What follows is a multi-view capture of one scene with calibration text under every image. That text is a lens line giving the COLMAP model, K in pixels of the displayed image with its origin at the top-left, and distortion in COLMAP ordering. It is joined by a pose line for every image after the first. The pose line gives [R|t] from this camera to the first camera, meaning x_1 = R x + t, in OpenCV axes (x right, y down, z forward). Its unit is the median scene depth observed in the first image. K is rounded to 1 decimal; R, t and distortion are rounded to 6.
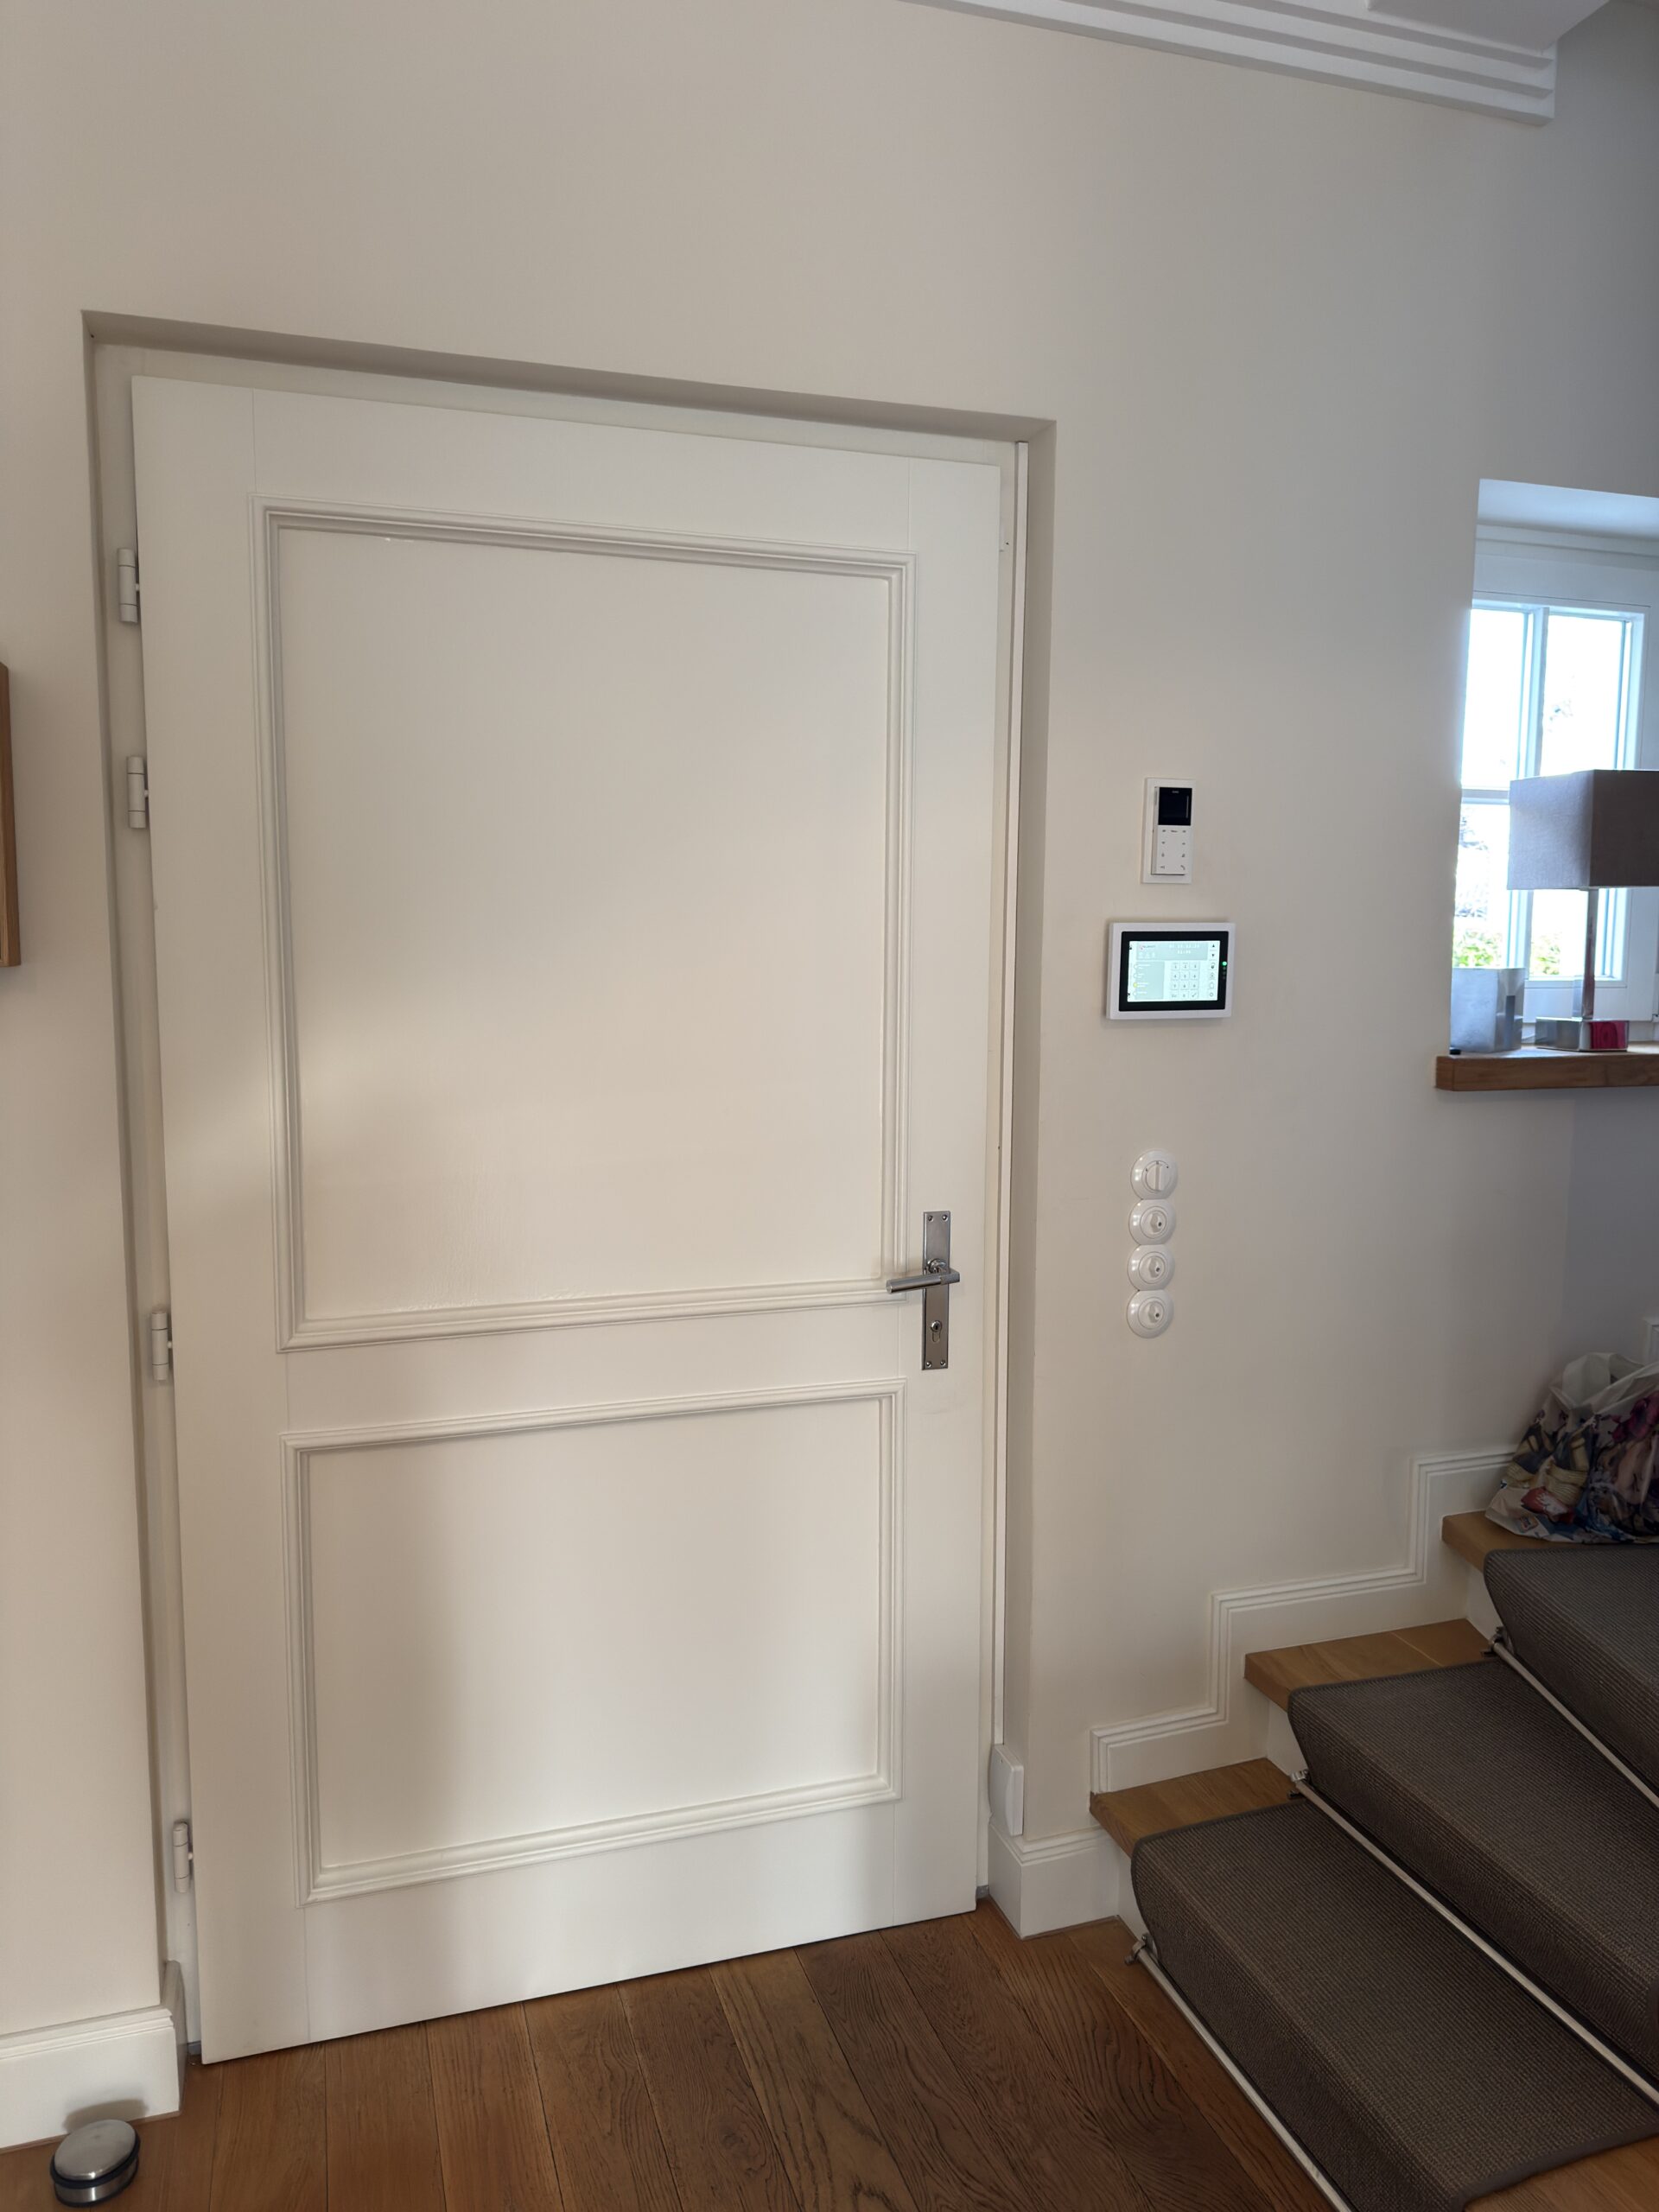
lens RADIAL K [[1550.6, 0, 829.5], [0, 1550.6, 1106.0], [0, 0, 1]] dist [0.159007, -0.315448]
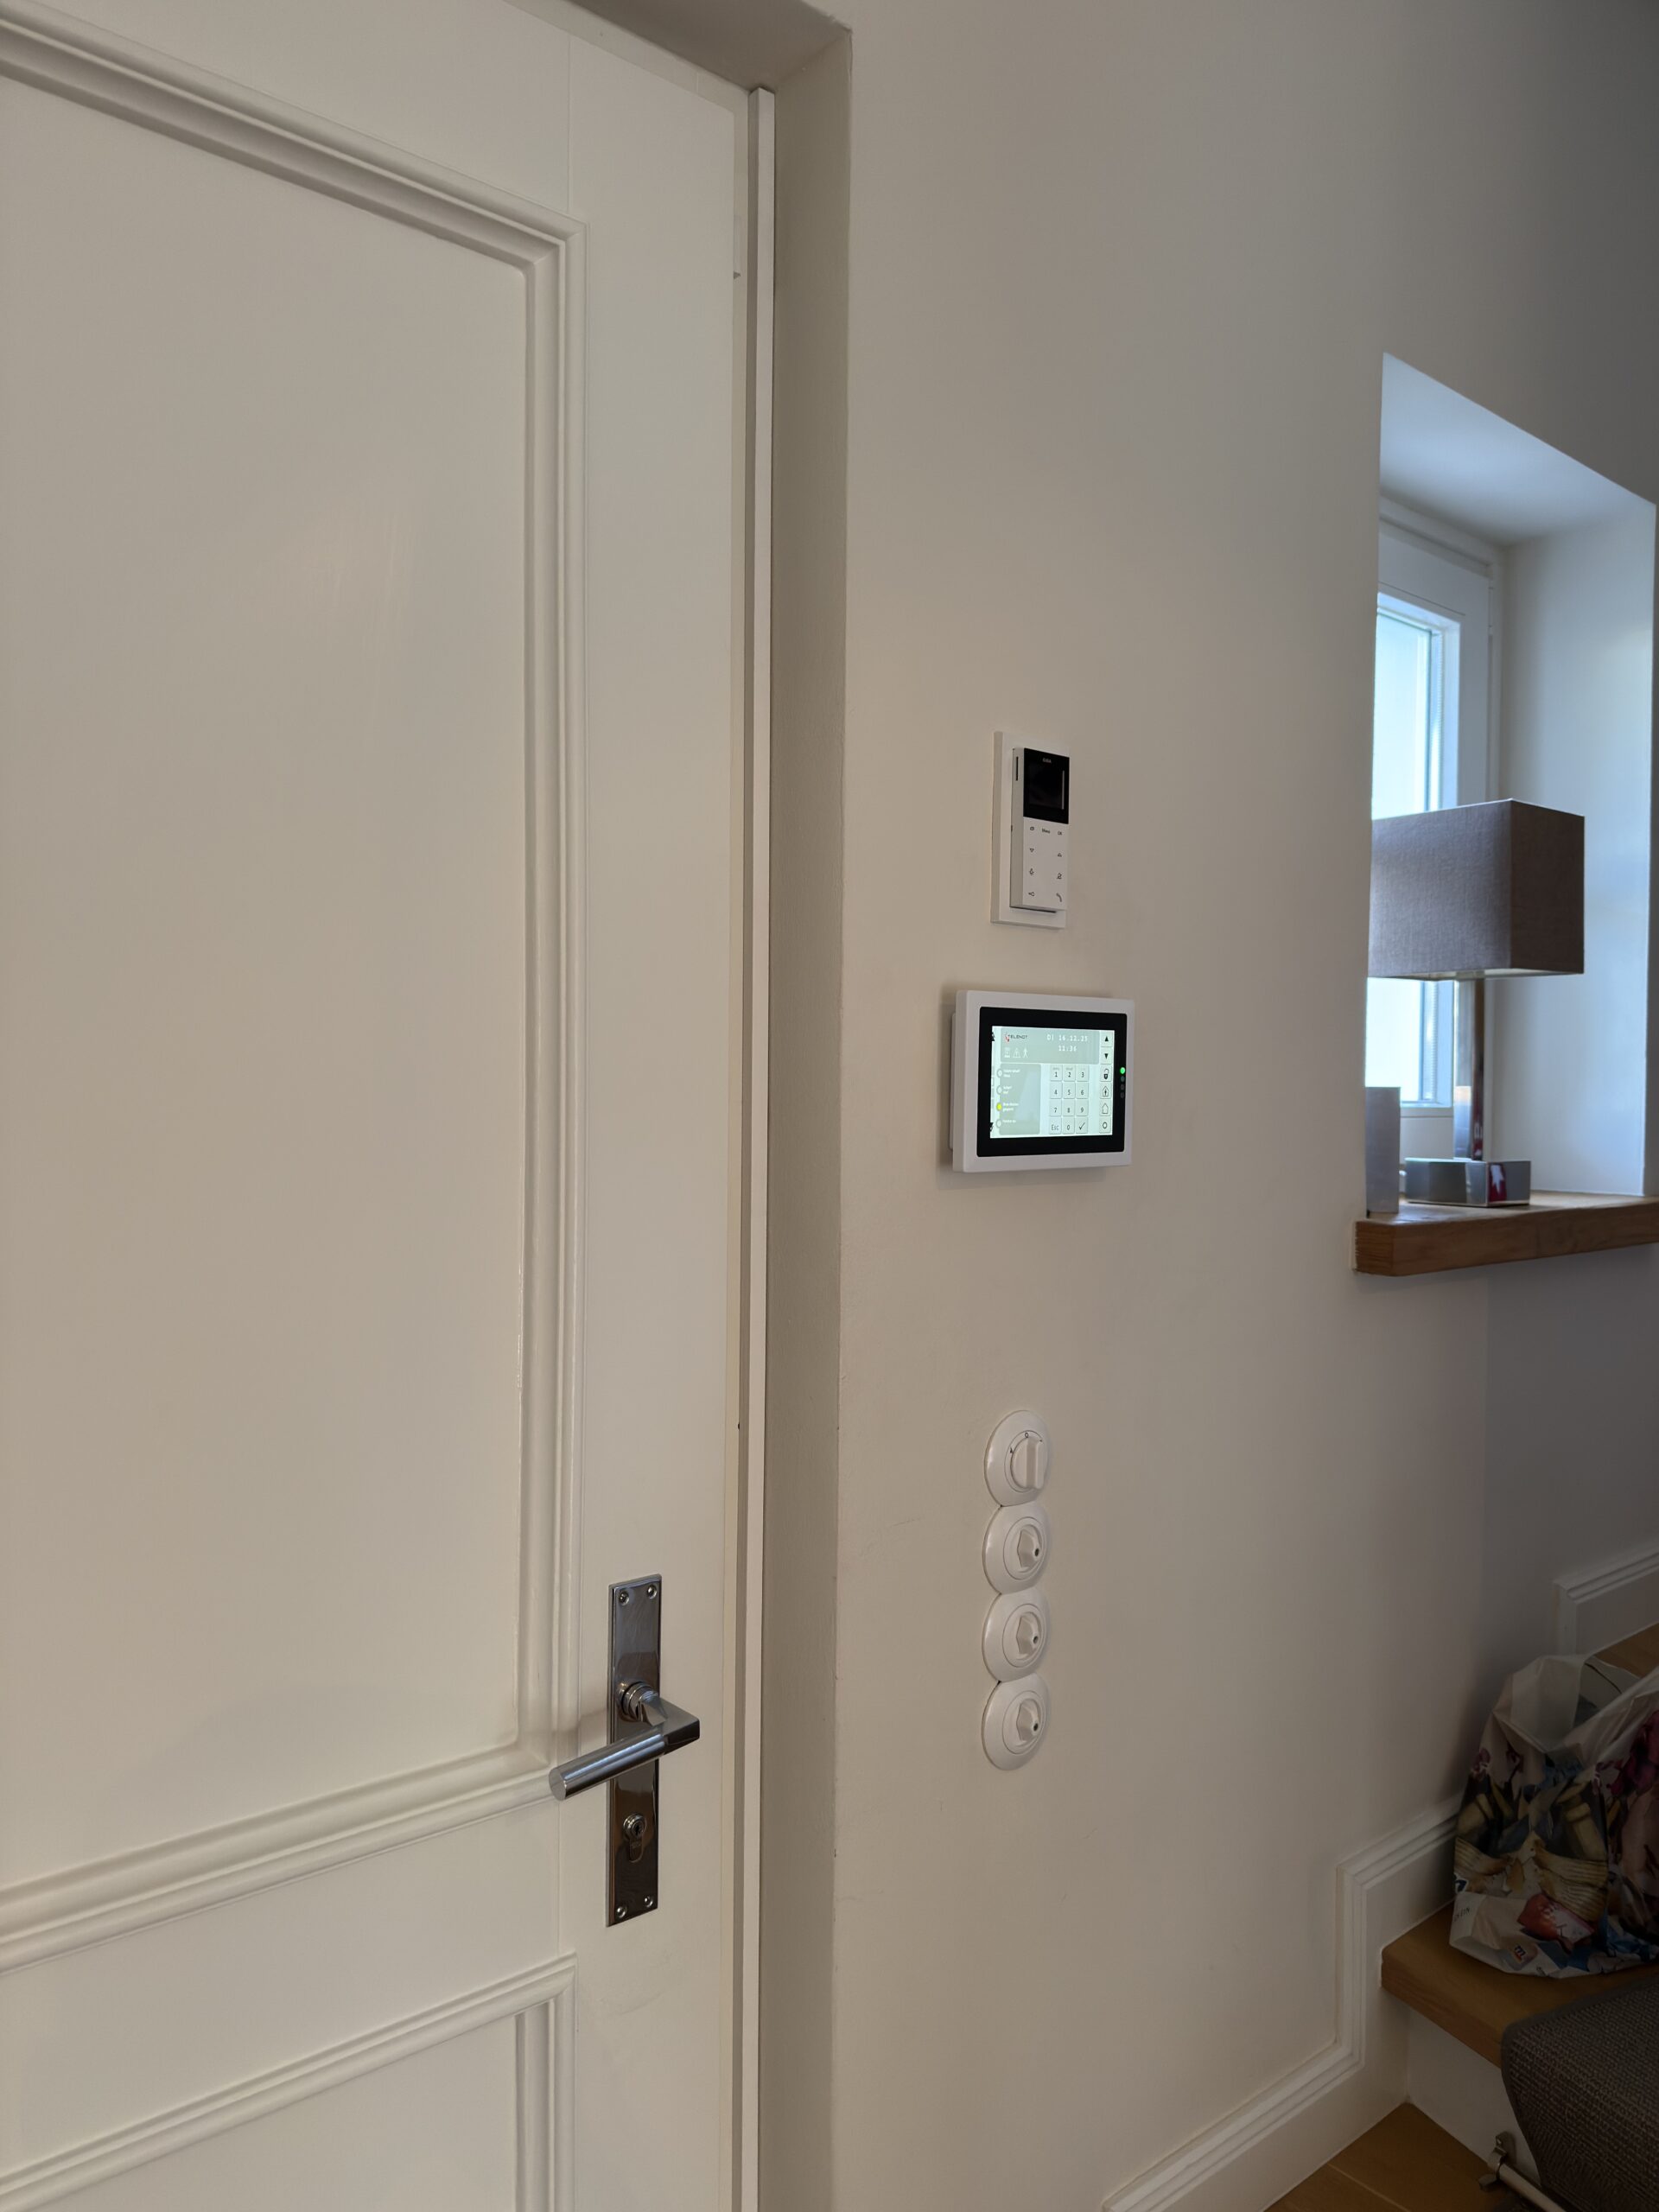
lens RADIAL K [[1550.9, 0, 829.5], [0, 1550.9, 1106.0], [0, 0, 1]] dist [0.078256, -0.093130]
pose [[0.931138, -0.005858, 0.364619, -0.049907], [0.041322, 0.995126, -0.089539, -0.031865], [-0.362318, 0.098440, 0.926842, 0.511820]]
